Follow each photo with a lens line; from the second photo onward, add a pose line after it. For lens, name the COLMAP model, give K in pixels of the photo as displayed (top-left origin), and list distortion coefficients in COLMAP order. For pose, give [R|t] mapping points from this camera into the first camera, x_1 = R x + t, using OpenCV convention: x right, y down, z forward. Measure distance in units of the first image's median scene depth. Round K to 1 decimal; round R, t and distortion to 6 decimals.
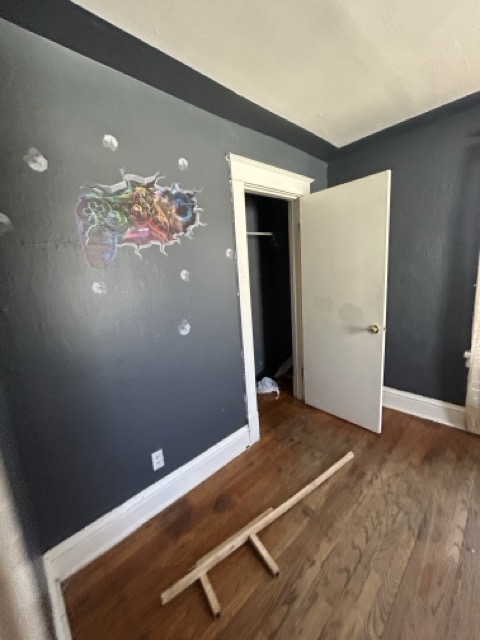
lens RADIAL K [[261.4, 0, 241.6], [0, 261.4, 319.5], [0, 0, 1]] dist [-0.000087, 0.000670]
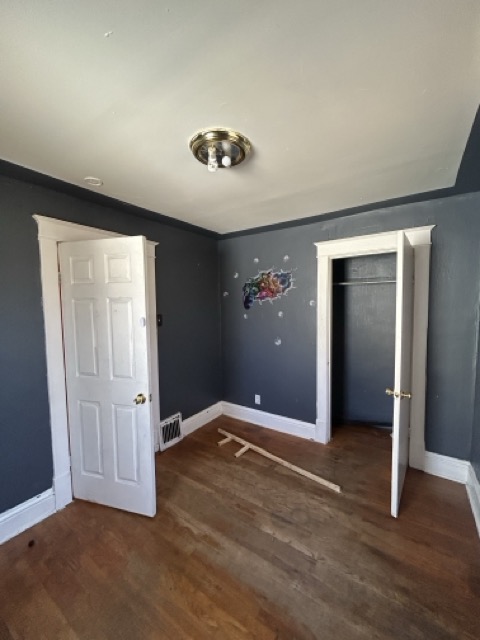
lens RADIAL K [[261.4, 0, 241.6], [0, 261.4, 319.5], [0, 0, 1]] dist [-0.000087, 0.000670]
pose [[0.215357, 0.137313, -0.966833, 1.663370], [-0.182048, 0.978354, 0.098399, -0.285252], [0.959416, 0.154819, 0.235693, 0.295298]]
